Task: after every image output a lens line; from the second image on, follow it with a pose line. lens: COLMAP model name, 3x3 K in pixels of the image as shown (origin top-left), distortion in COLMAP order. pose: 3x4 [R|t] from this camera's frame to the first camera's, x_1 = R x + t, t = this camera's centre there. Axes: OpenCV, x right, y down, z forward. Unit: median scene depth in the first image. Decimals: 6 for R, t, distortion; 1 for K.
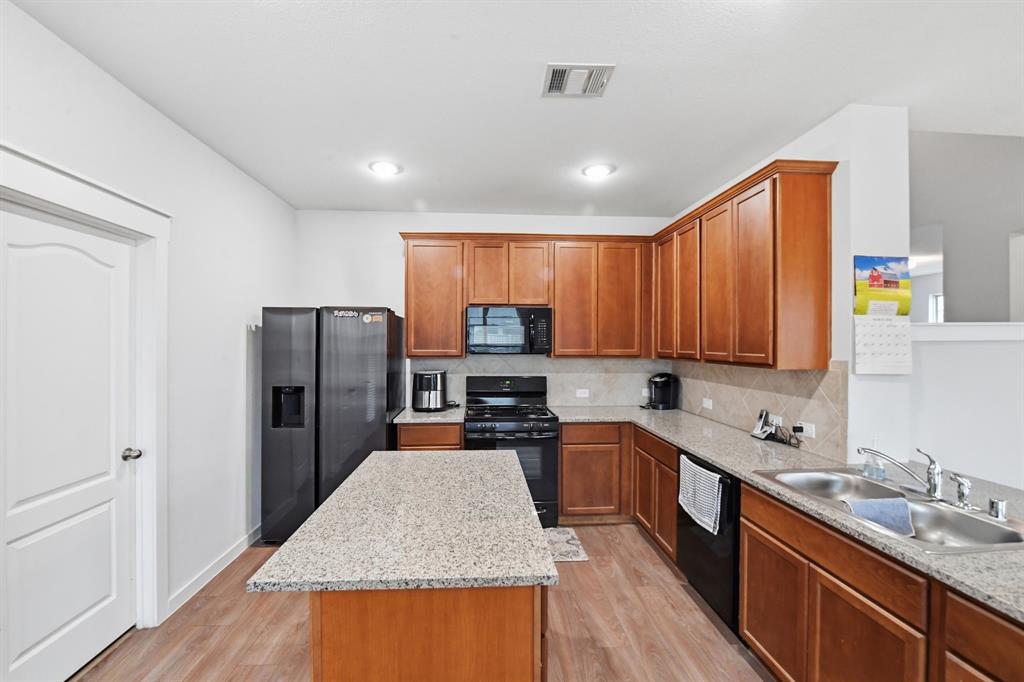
lens RADIAL K [[429.2, 0, 509.9], [0, 429.2, 344.2], [0, 0, 1]] dist [-0.016096, -0.002029]
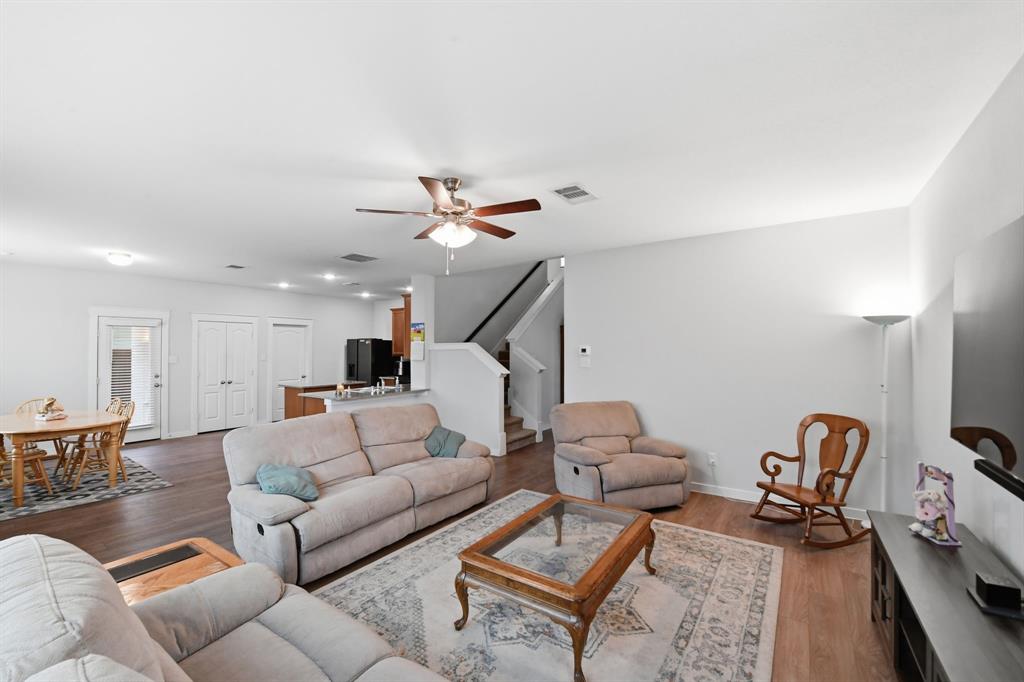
lens RADIAL K [[422.7, 0, 506.4], [0, 422.7, 342.4], [0, 0, 1]] dist [-0.013164, -0.001458]
pose [[0.775553, -0.011692, -0.631175, 1.968942], [0.002770, 0.999882, -0.015118, -0.009148], [0.631277, 0.009977, 0.775493, -0.590596]]
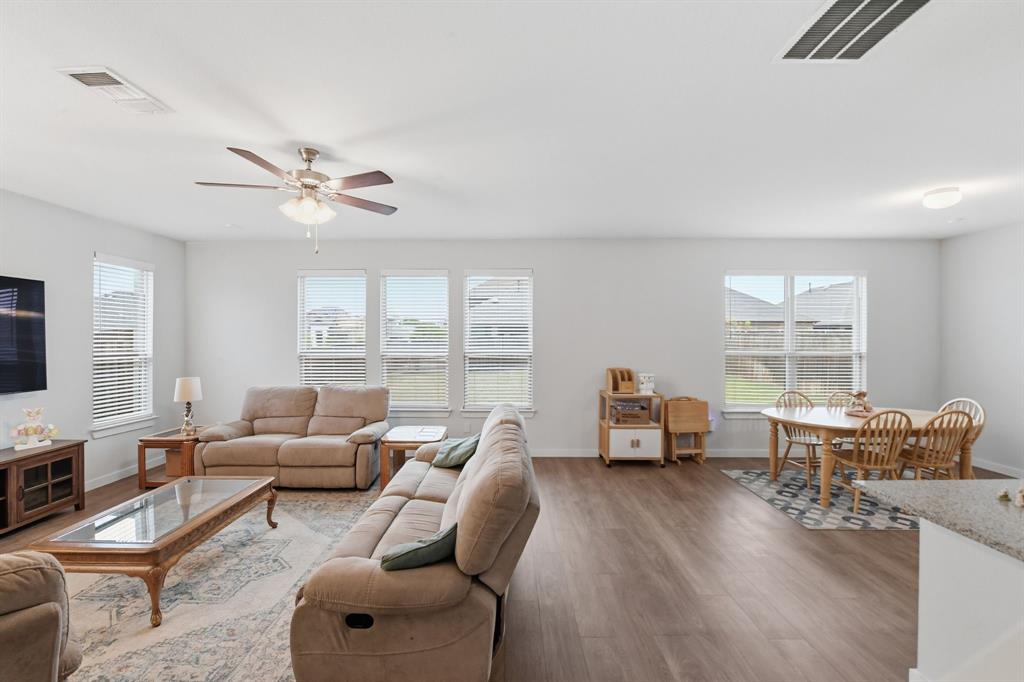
lens RADIAL K [[422.7, 0, 500.3], [0, 422.7, 339.8], [0, 0, 1]] dist [-0.013164, -0.001458]
pose [[-0.995411, -0.001180, 0.095684, 0.952499], [-0.000881, 0.999995, 0.003171, -0.002104], [-0.095688, 0.003072, -0.995407, 0.700295]]
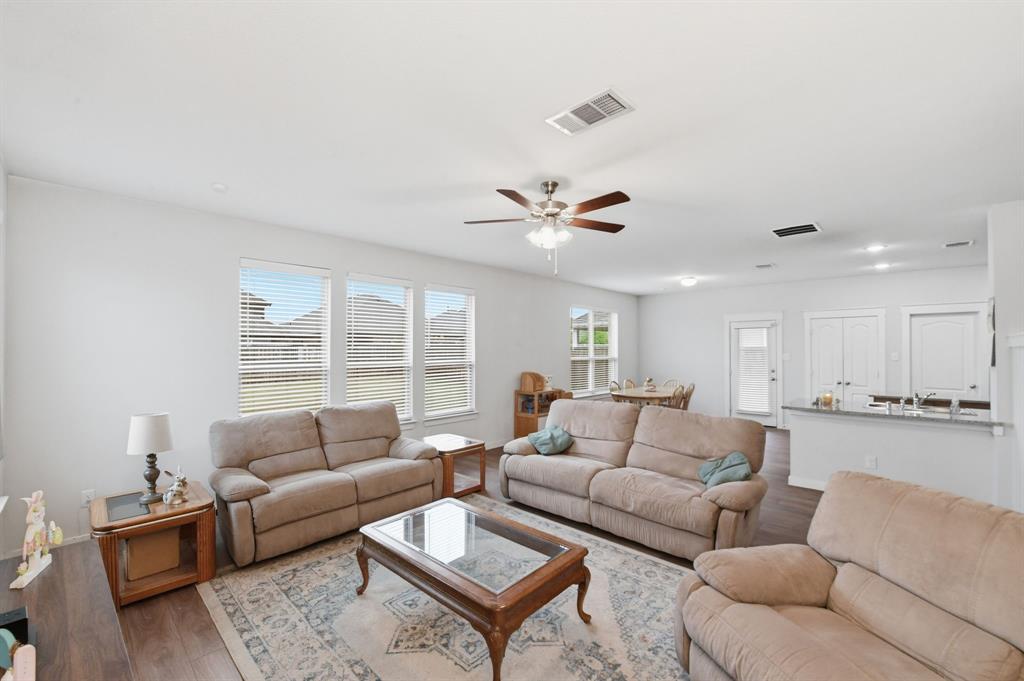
lens RADIAL K [[422.7, 0, 499.4], [0, 422.7, 340.7], [0, 0, 1]] dist [-0.013164, -0.001458]
pose [[-0.746404, -0.012656, -0.665373, 2.010089], [-0.000254, 0.999825, -0.018732, -0.003589], [0.665493, -0.013813, -0.746276, 0.550728]]
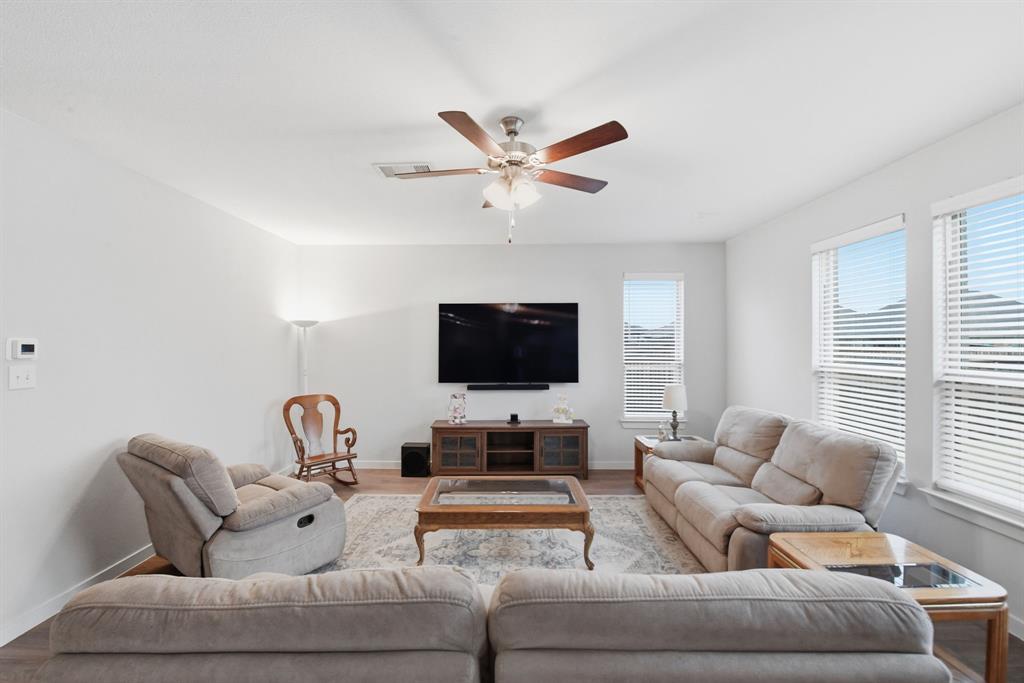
lens RADIAL K [[422.7, 0, 505.7], [0, 422.7, 343.5], [0, 0, 1]] dist [-0.013164, -0.001458]
pose [[0.083602, -0.001971, 0.996497, 0.741334], [0.001945, 0.999996, 0.001815, -0.009354], [-0.996497, 0.001786, 0.083606, -0.060320]]
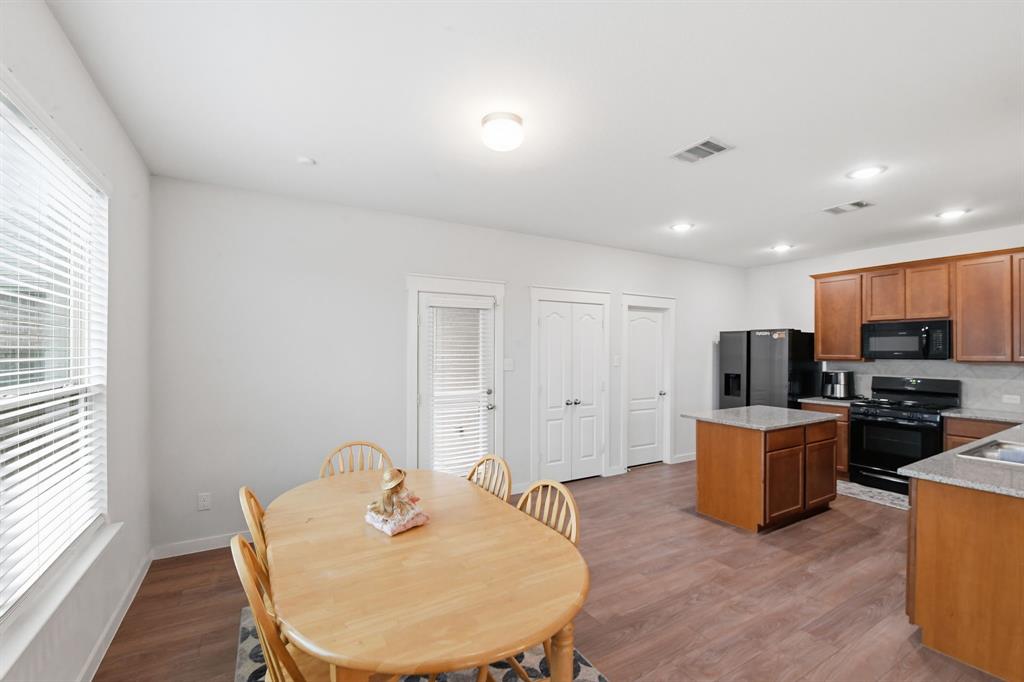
lens RADIAL K [[429.2, 0, 499.3], [0, 429.2, 348.7], [0, 0, 1]] dist [-0.016096, -0.002029]
pose [[0.422070, -0.003822, -0.906555, 0.615919], [-0.000212, 0.999991, -0.004315, -0.001867], [0.906563, 0.002013, 0.422066, -0.587425]]
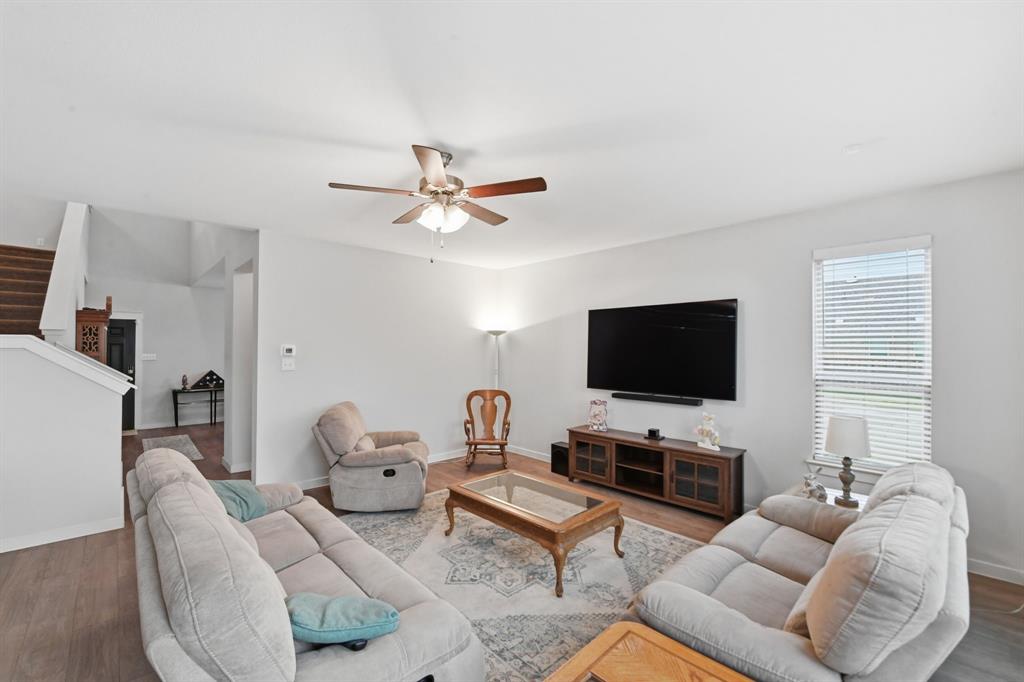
lens RADIAL K [[422.7, 0, 505.8], [0, 422.7, 344.6], [0, 0, 1]] dist [-0.013164, -0.001458]
pose [[0.777040, 0.005779, 0.629425, 1.001552], [-0.002908, 0.999980, -0.005590, -0.014145], [-0.629445, 0.002514, 0.777041, -0.643119]]
